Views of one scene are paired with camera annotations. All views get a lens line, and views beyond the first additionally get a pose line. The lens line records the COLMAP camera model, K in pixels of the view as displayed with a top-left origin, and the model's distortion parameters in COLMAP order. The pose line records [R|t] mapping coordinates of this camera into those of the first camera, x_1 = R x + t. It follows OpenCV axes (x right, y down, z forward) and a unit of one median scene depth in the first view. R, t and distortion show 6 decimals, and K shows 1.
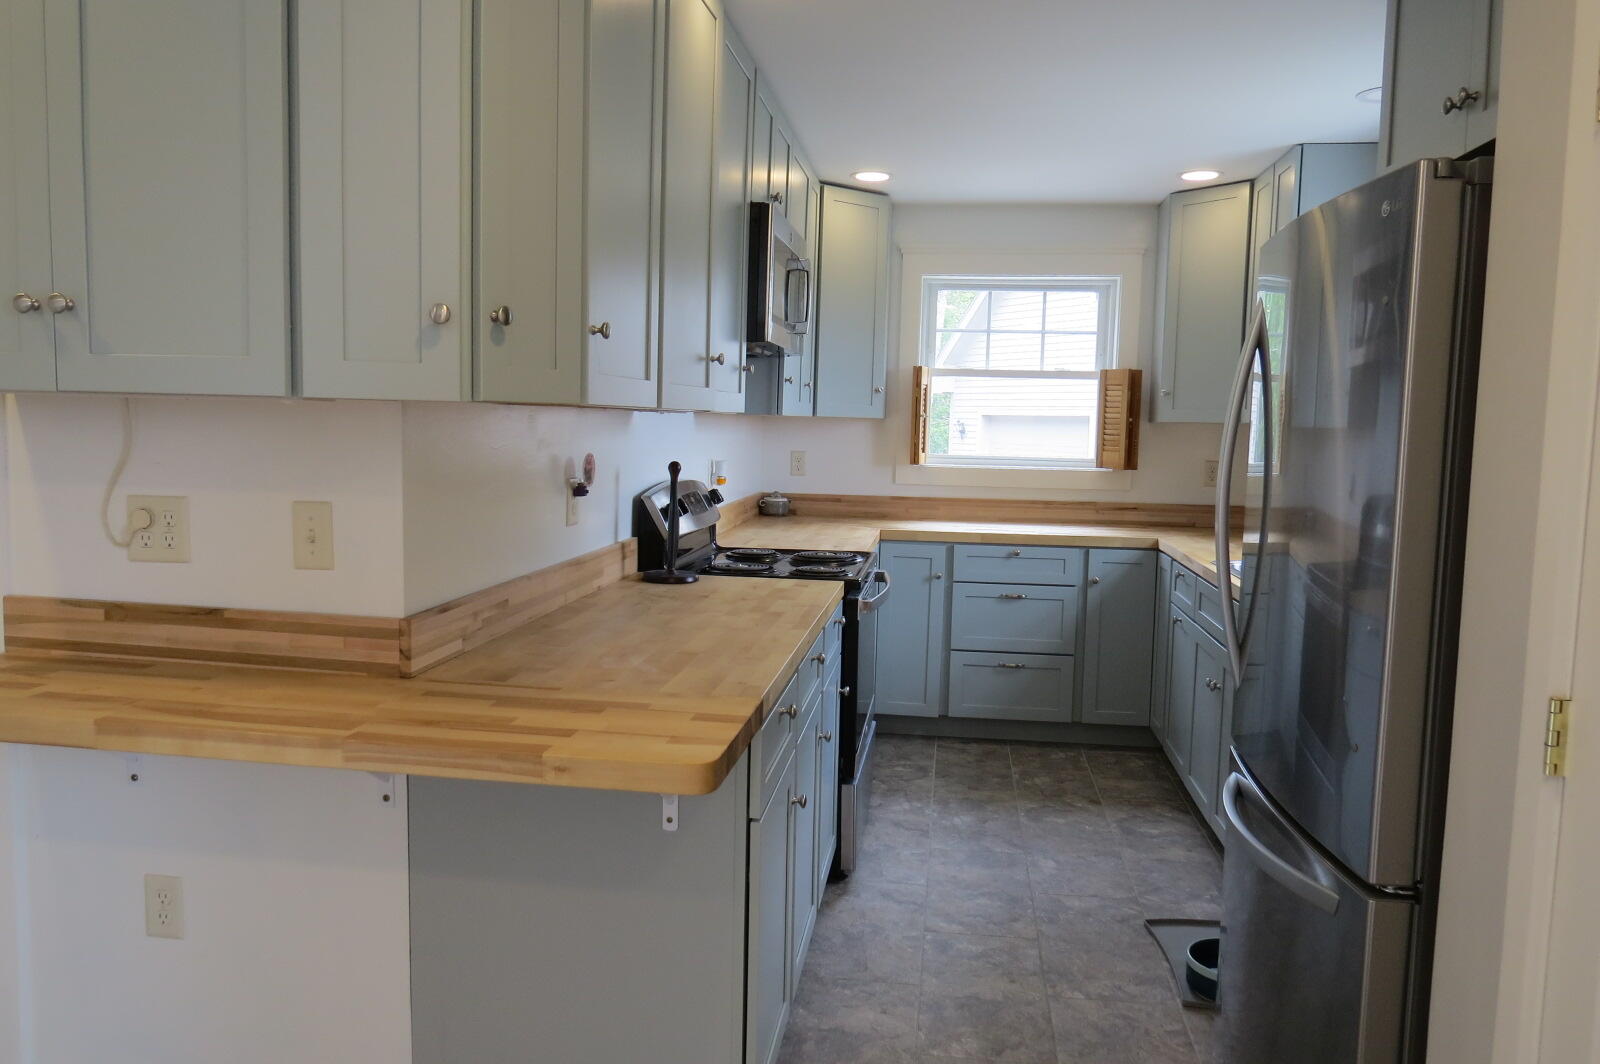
lens RADIAL K [[1123.0, 0, 800.0], [0, 1123.0, 532.0], [0, 0, 1]] dist [-0.034214, 0.001677]
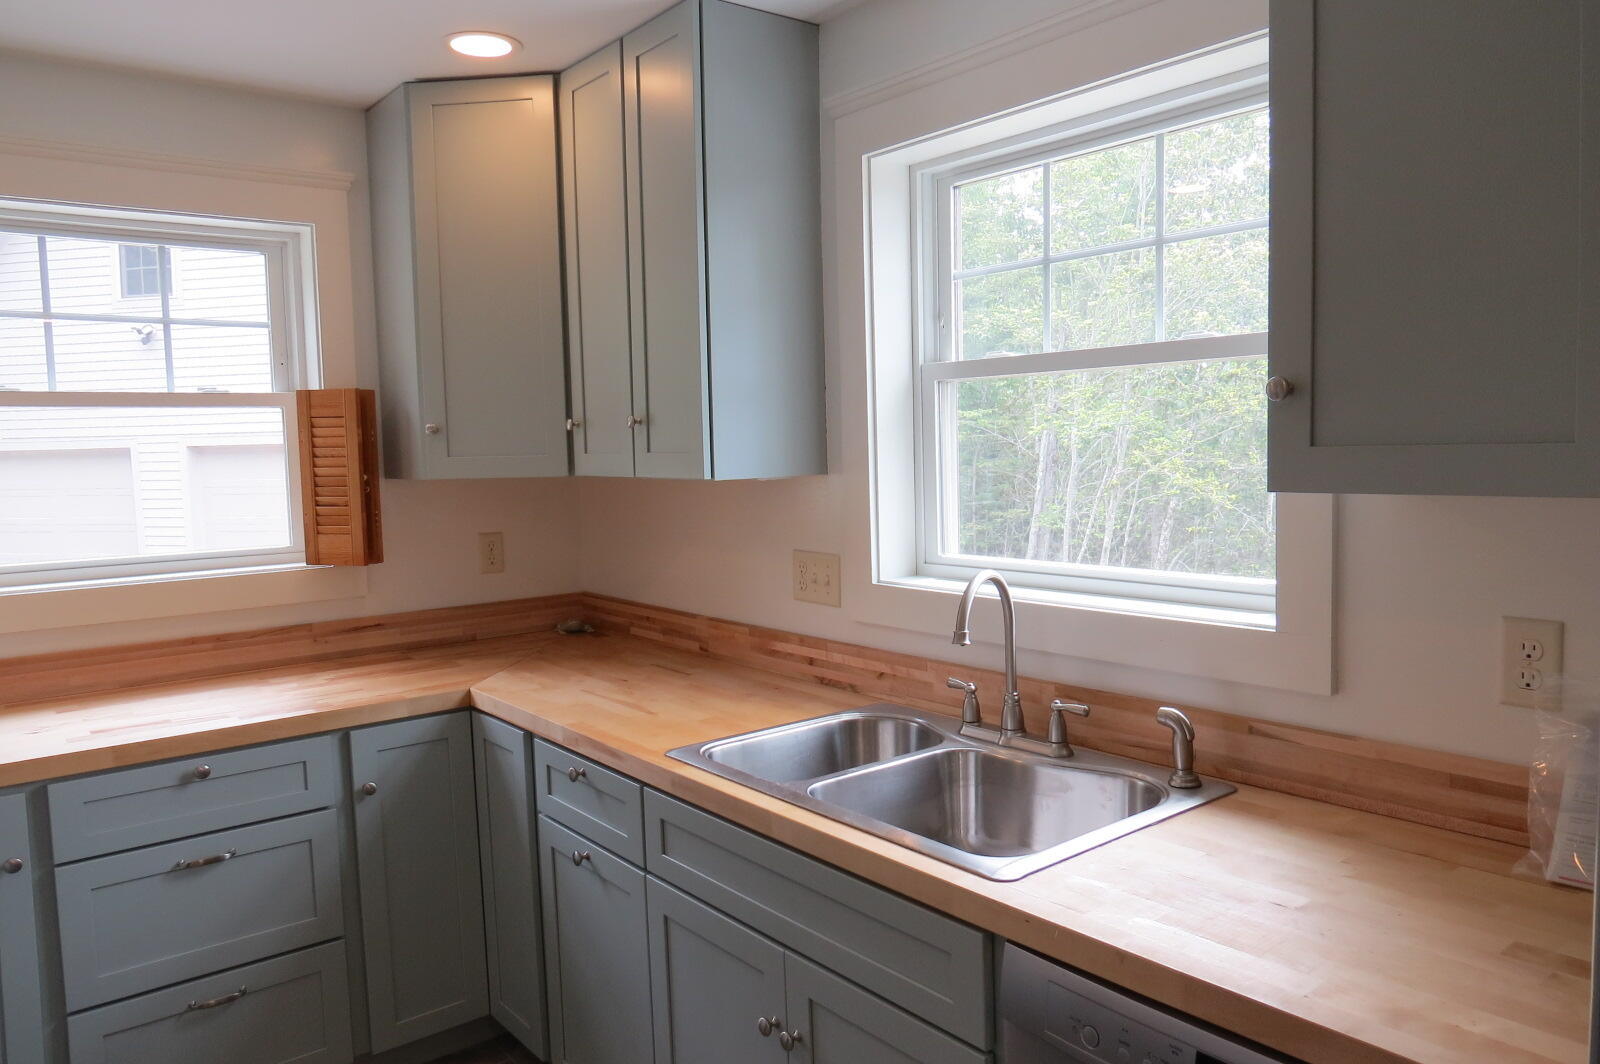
lens RADIAL K [[1166.4, 0, 800.0], [0, 1166.4, 532.0], [0, 0, 1]] dist [0.001425, 0.001025]
pose [[0.698694, -0.093192, 0.709325, 0.024752], [0.107784, 0.993875, 0.024409, -0.062812], [-0.707255, 0.059399, 0.704459, 0.423978]]
